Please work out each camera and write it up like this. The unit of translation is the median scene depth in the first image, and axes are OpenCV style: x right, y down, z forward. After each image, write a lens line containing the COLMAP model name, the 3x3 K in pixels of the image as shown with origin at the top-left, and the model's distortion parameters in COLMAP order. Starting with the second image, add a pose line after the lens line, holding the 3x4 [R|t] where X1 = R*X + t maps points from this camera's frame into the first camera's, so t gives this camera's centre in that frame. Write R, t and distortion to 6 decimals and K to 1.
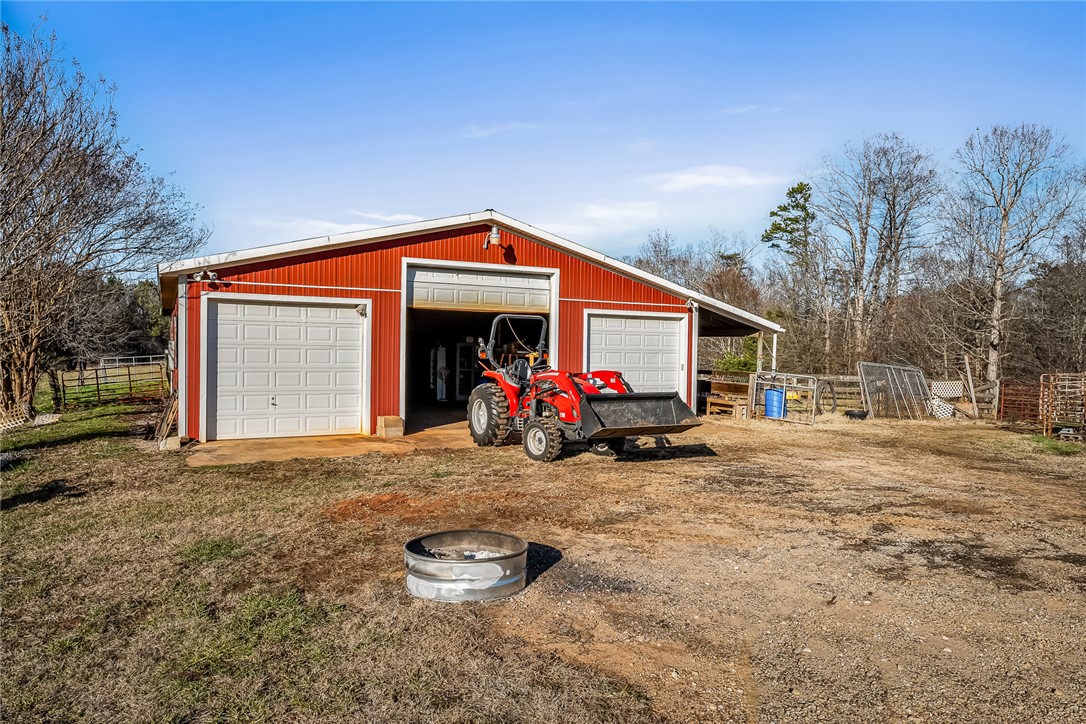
lens RADIAL K [[704.2, 0, 543.0], [0, 704.2, 362.0], [0, 0, 1]] dist [-0.002247, -0.000418]
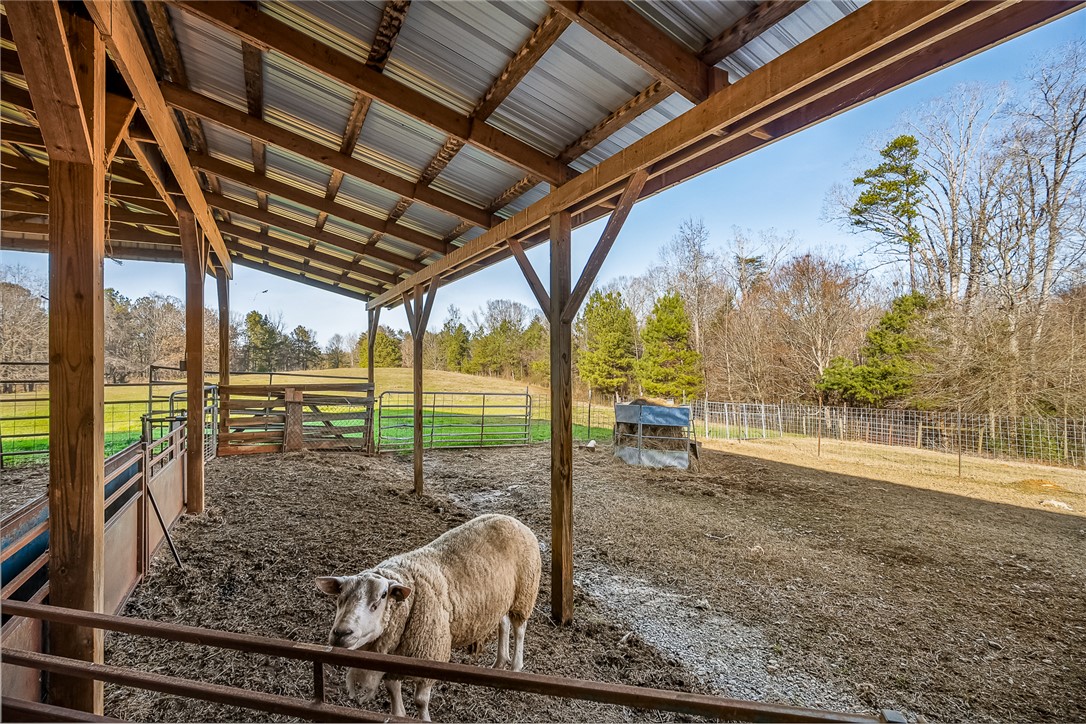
lens RADIAL K [[513.4, 0, 550.6], [0, 513.4, 332.1], [0, 0, 1]] dist [-0.000552, 0.000488]
pose [[0.999768, -0.011499, 0.018221, -0.111309], [0.012890, 0.996857, -0.078163, -0.015375], [-0.017265, 0.078380, 0.996774, 1.898603]]
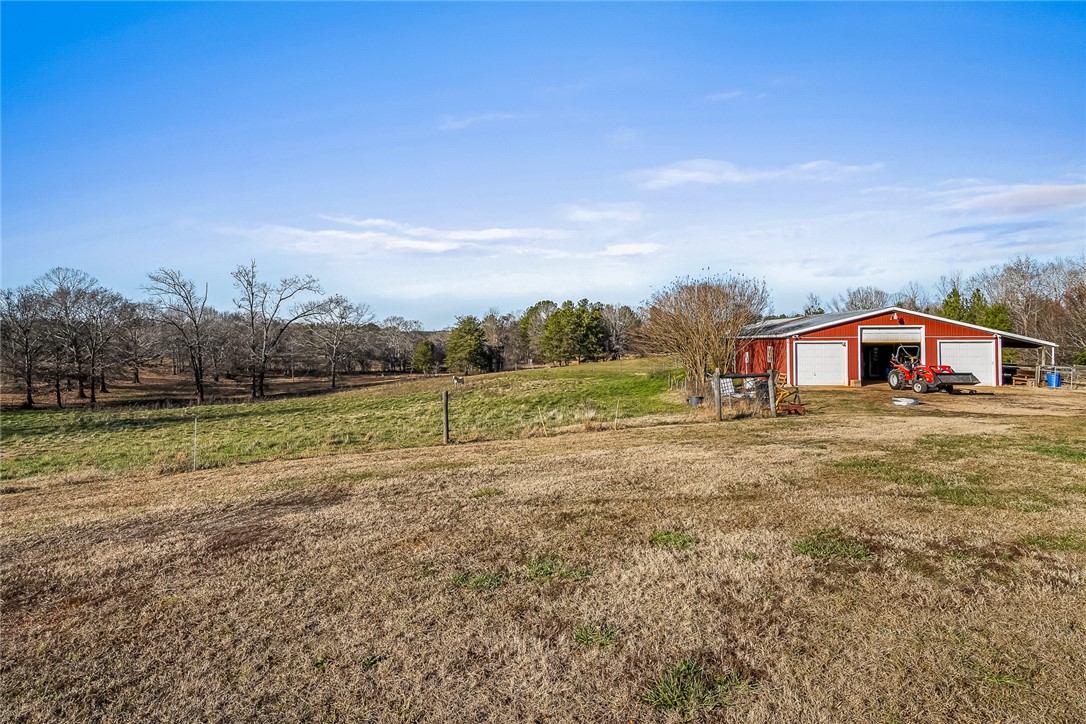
lens RADIAL K [[513.4, 0, 550.6], [0, 513.4, 332.1], [0, 0, 1]] dist [-0.000552, 0.000488]
pose [[0.818157, -0.029320, -0.574246, -0.020017], [0.006787, 0.999122, -0.041344, -0.039437], [0.574954, 0.029929, 0.817638, -1.382084]]
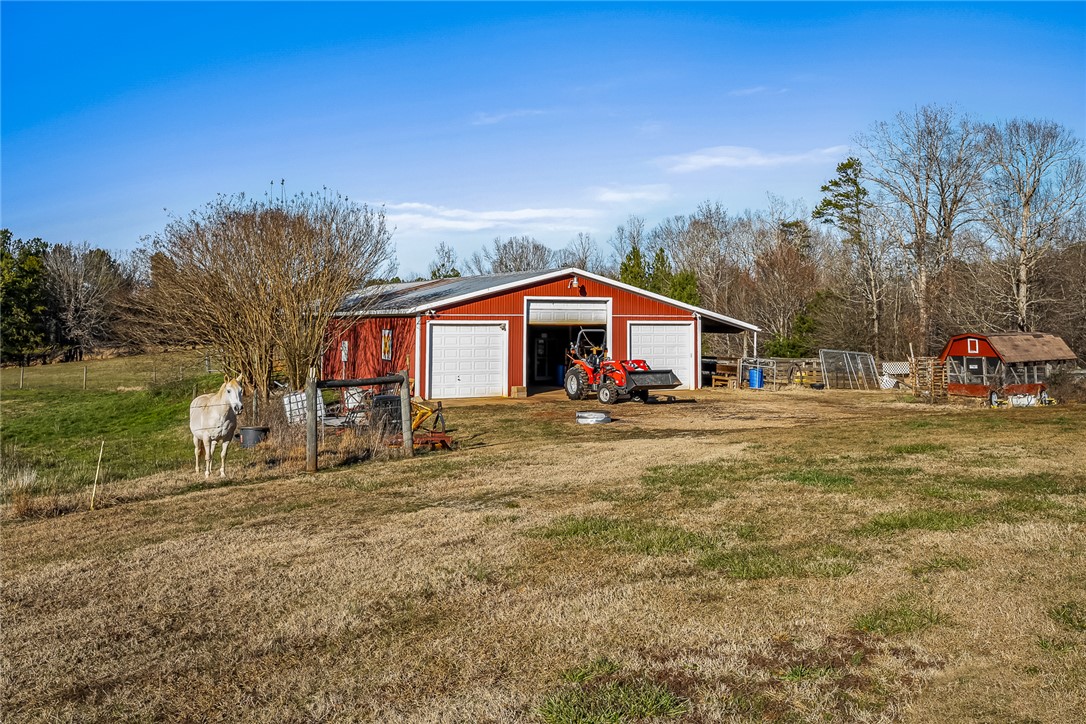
lens RADIAL K [[966.4, 0, 545.1], [0, 966.4, 250.2], [0, 0, 1]] dist [0.001761, 0.009268]
pose [[0.999402, -0.015464, -0.030923, -0.064863], [0.012513, 0.995544, -0.093460, -0.033102], [0.032230, 0.093017, 0.995143, -1.343645]]
